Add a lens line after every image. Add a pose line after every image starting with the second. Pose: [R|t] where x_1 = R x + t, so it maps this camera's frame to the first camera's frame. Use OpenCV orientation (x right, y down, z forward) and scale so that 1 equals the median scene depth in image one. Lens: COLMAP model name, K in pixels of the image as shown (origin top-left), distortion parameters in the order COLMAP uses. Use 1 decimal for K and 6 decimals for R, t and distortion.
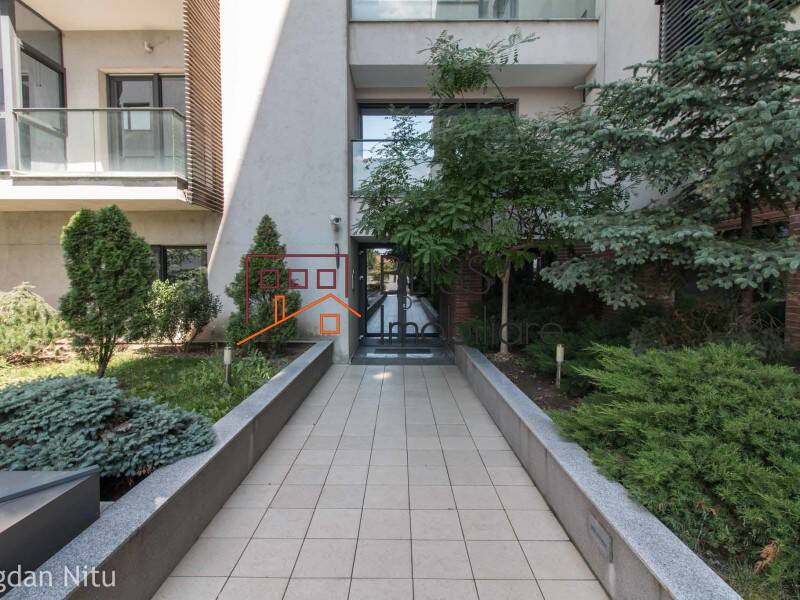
lens RADIAL K [[415.6, 0, 399.6], [0, 415.6, 292.8], [0, 0, 1]] dist [-0.000321, -0.000256]
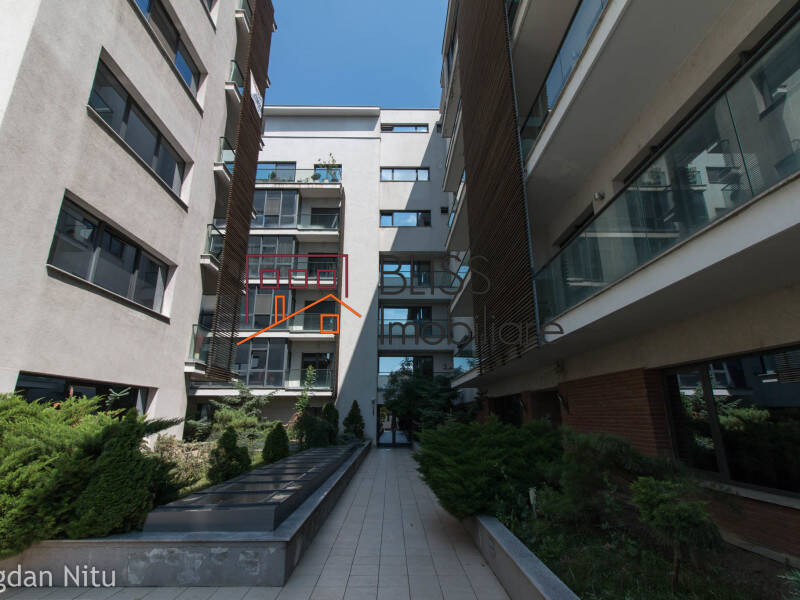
lens RADIAL K [[415.6, 0, 399.6], [0, 415.6, 292.8], [0, 0, 1]] dist [-0.000321, -0.000256]
pose [[0.999929, 0.006812, 0.009784, 0.010154], [-0.003331, 0.947629, -0.319355, 0.061185], [-0.011447, 0.319299, 0.947585, -2.234408]]
